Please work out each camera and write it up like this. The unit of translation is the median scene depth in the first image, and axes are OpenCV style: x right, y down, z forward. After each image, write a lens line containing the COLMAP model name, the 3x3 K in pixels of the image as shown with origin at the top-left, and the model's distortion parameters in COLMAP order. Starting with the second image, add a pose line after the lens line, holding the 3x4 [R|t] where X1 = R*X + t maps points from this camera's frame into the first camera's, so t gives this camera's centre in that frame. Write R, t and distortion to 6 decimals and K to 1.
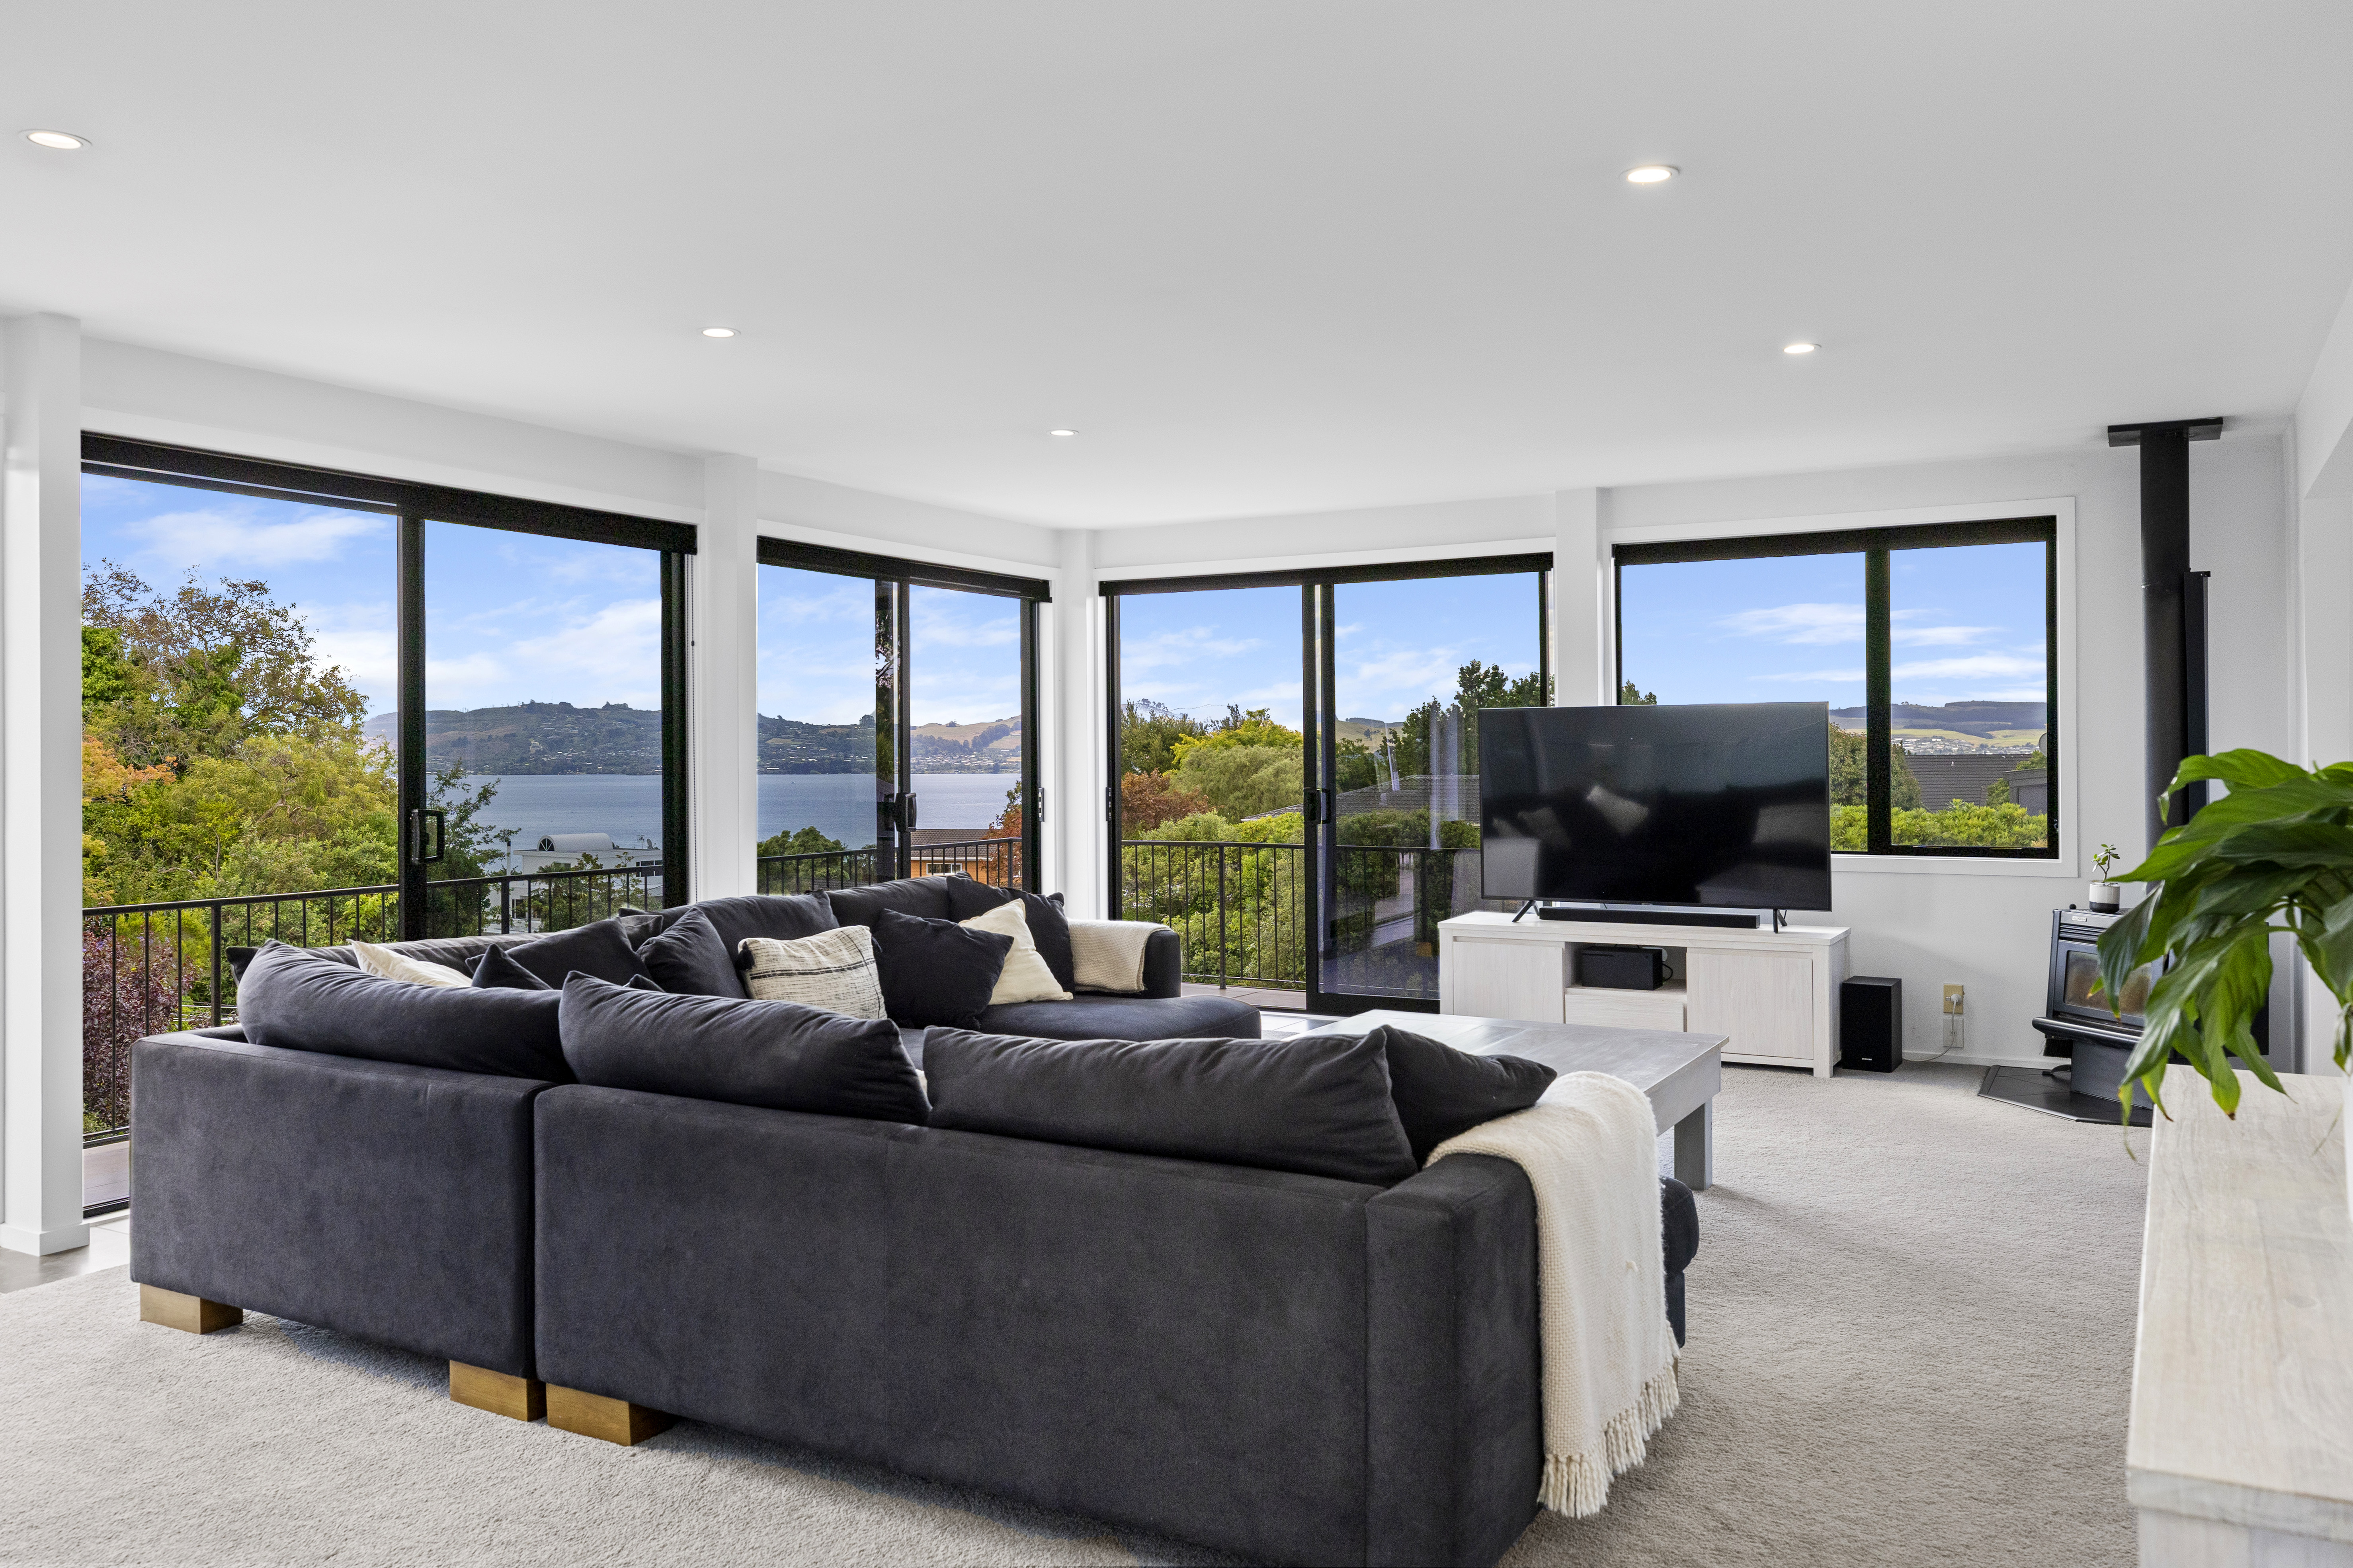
lens RADIAL K [[1785.1, 0, 1176.5], [0, 1785.1, 784.0], [0, 0, 1]] dist [0.002403, 0.000846]
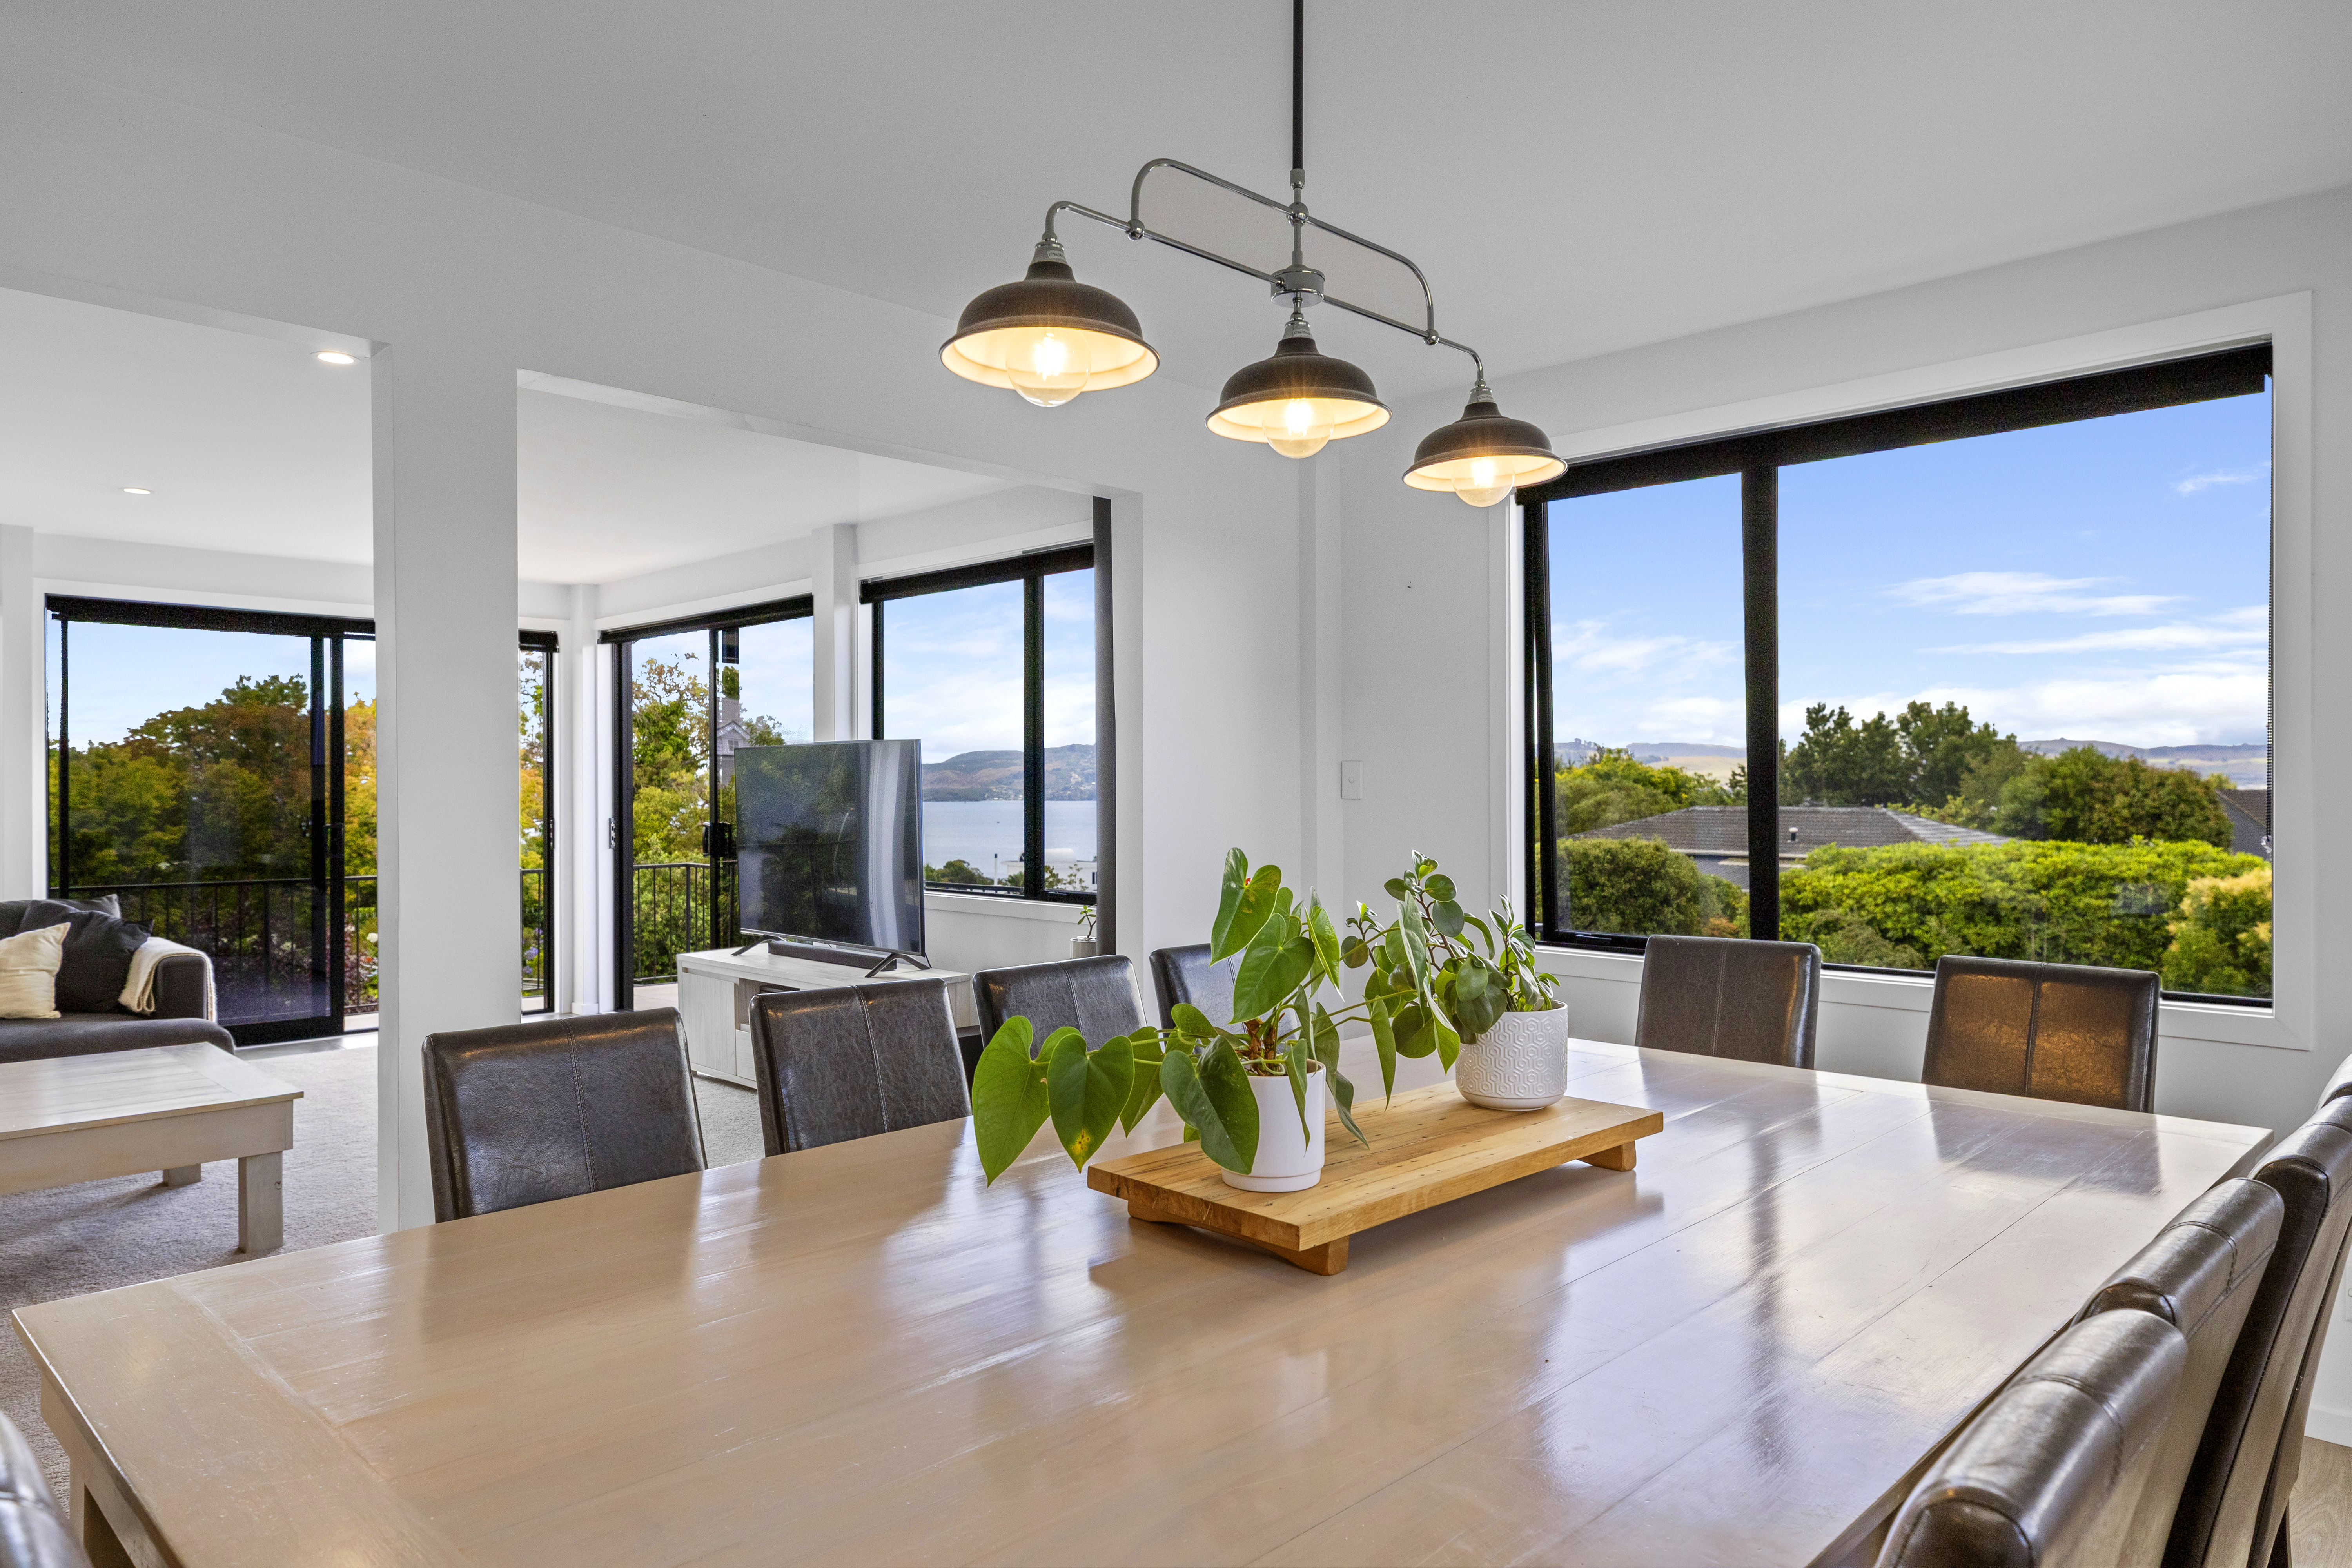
lens RADIAL K [[1518.0, 0, 1176.8], [0, 1518.0, 813.7], [0, 0, 1]] dist [-0.061015, -0.000210]
pose [[0.964729, 0.008065, -0.263120, 0.569859], [-0.007655, 0.999967, 0.002584, -0.006787], [0.263132, -0.000479, 0.964760, 0.208734]]
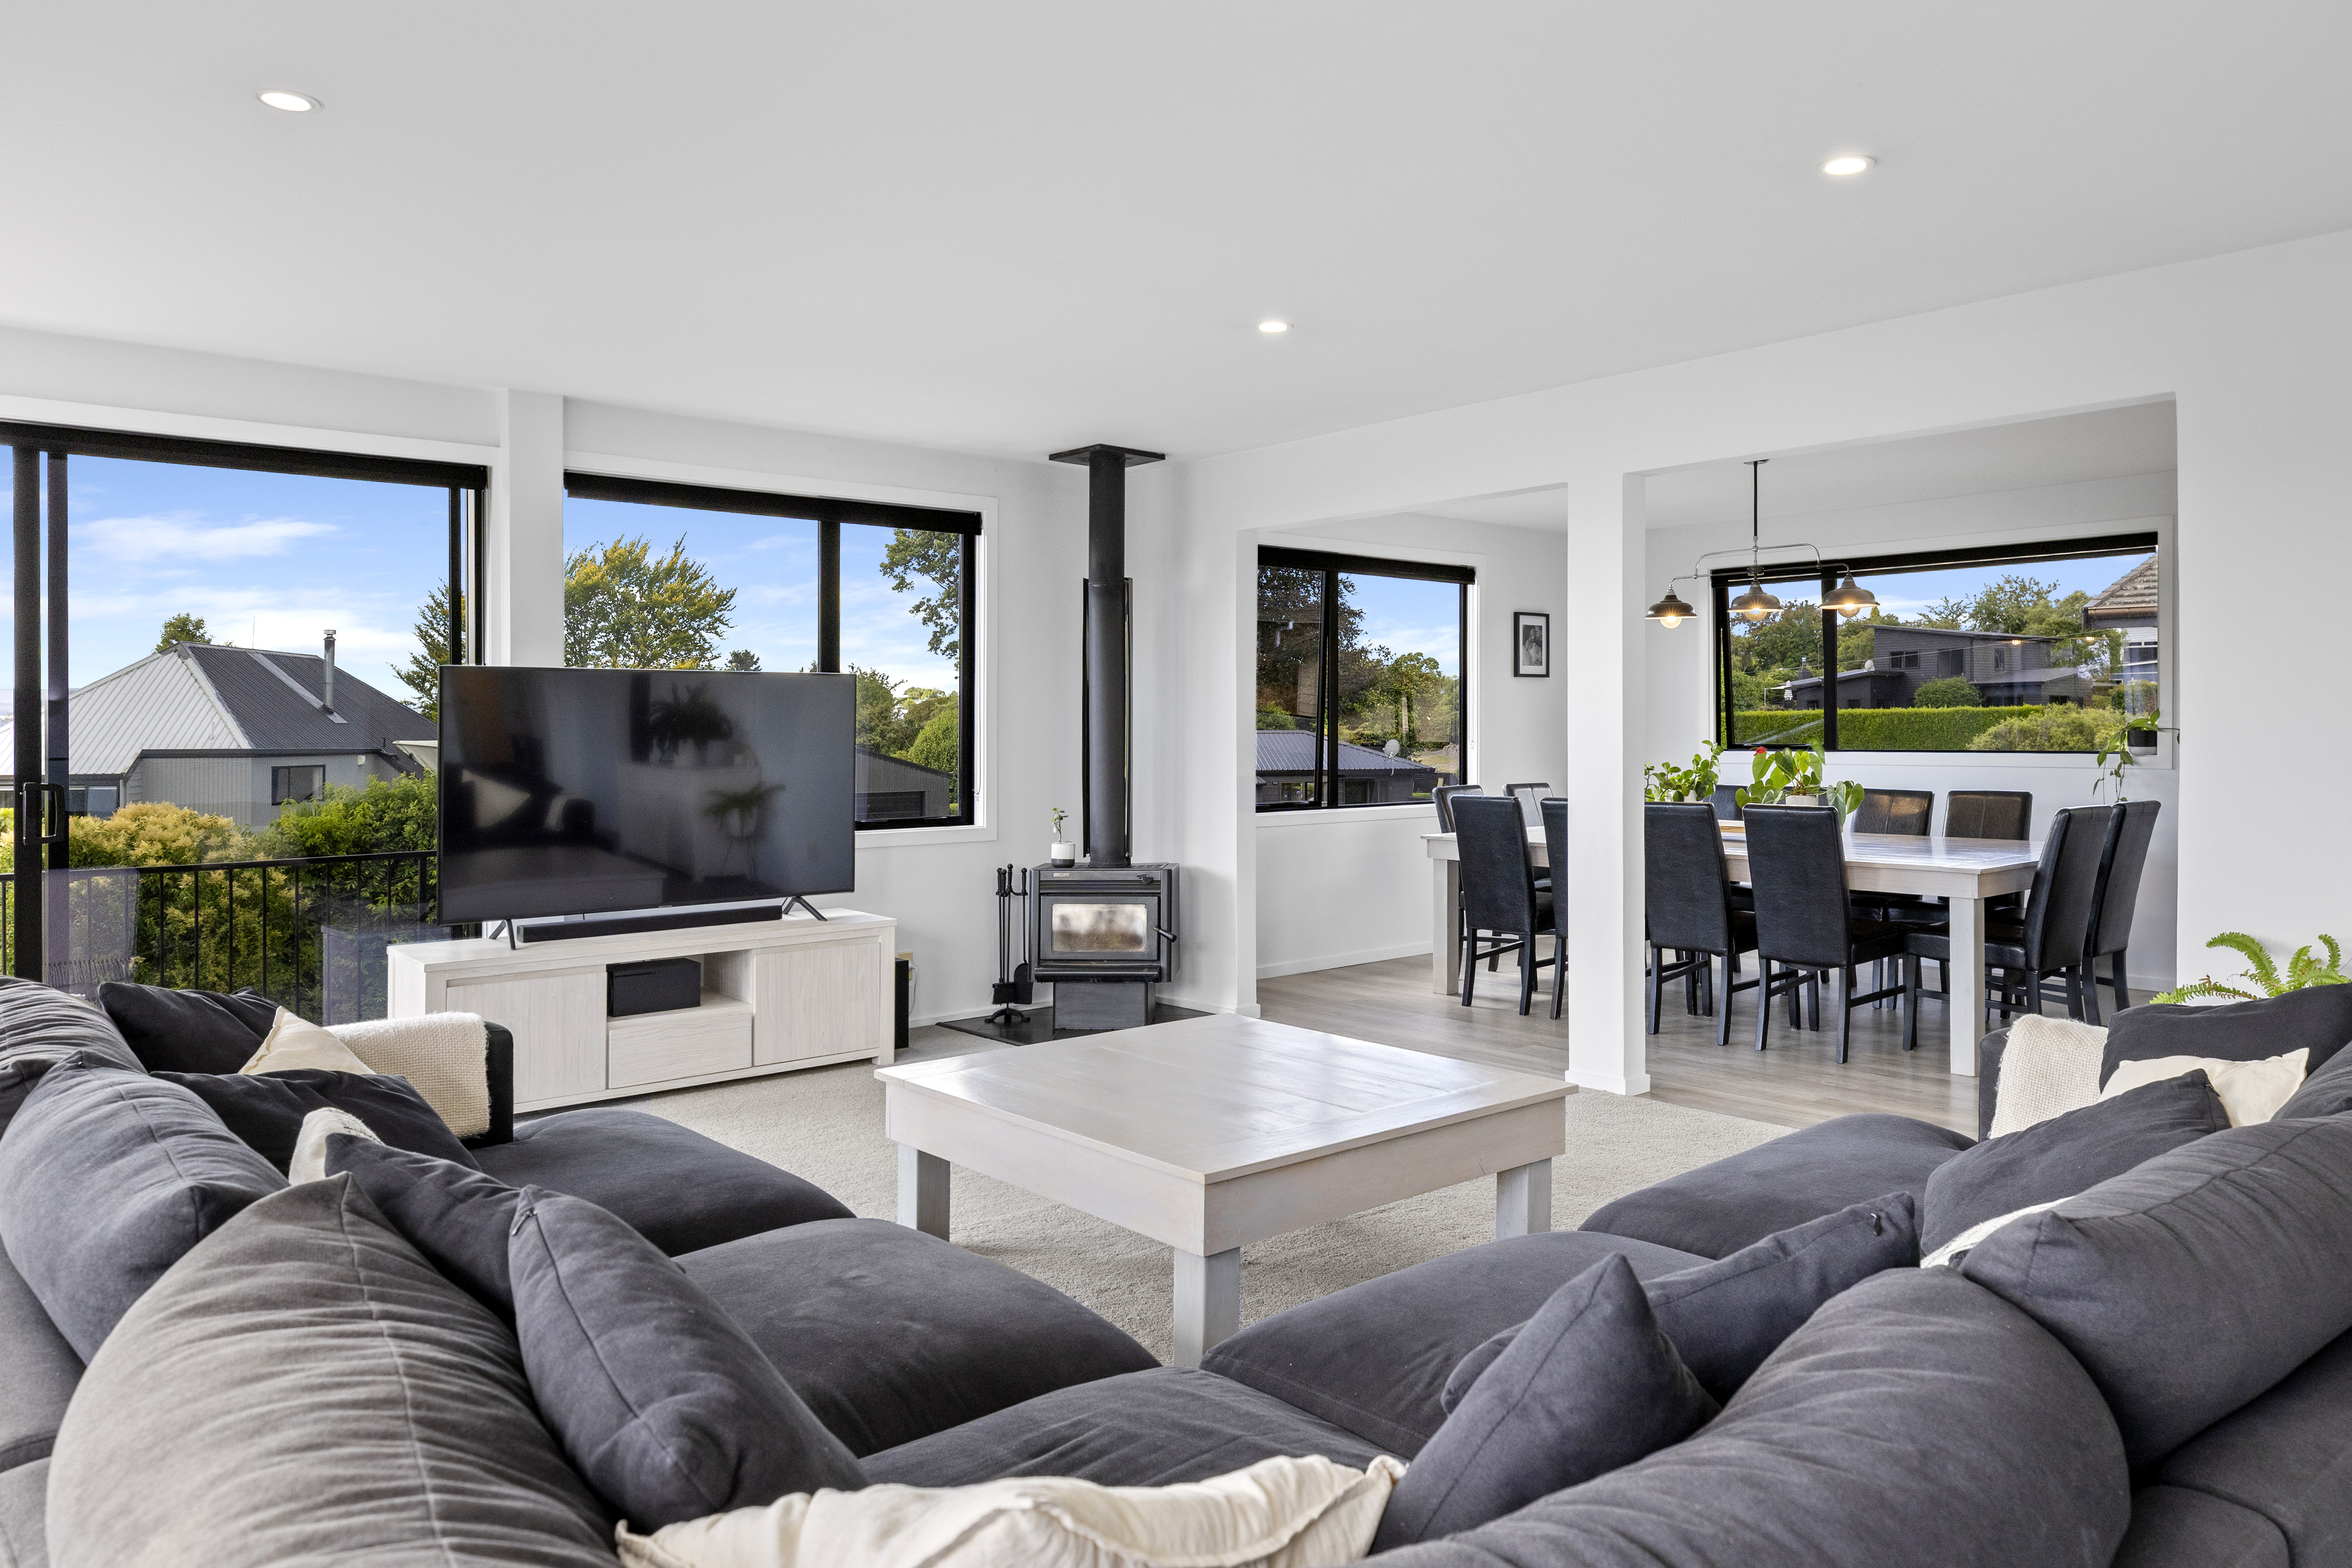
lens RADIAL K [[1607.3, 0, 1175.5], [0, 1607.3, 727.8], [0, 0, 1]] dist [0.073972, -0.000488]
pose [[0.350134, 0.001716, 0.936698, -0.314320], [0.014501, 0.999869, -0.007252, -0.006708], [-0.936587, 0.016122, 0.350063, 0.430569]]
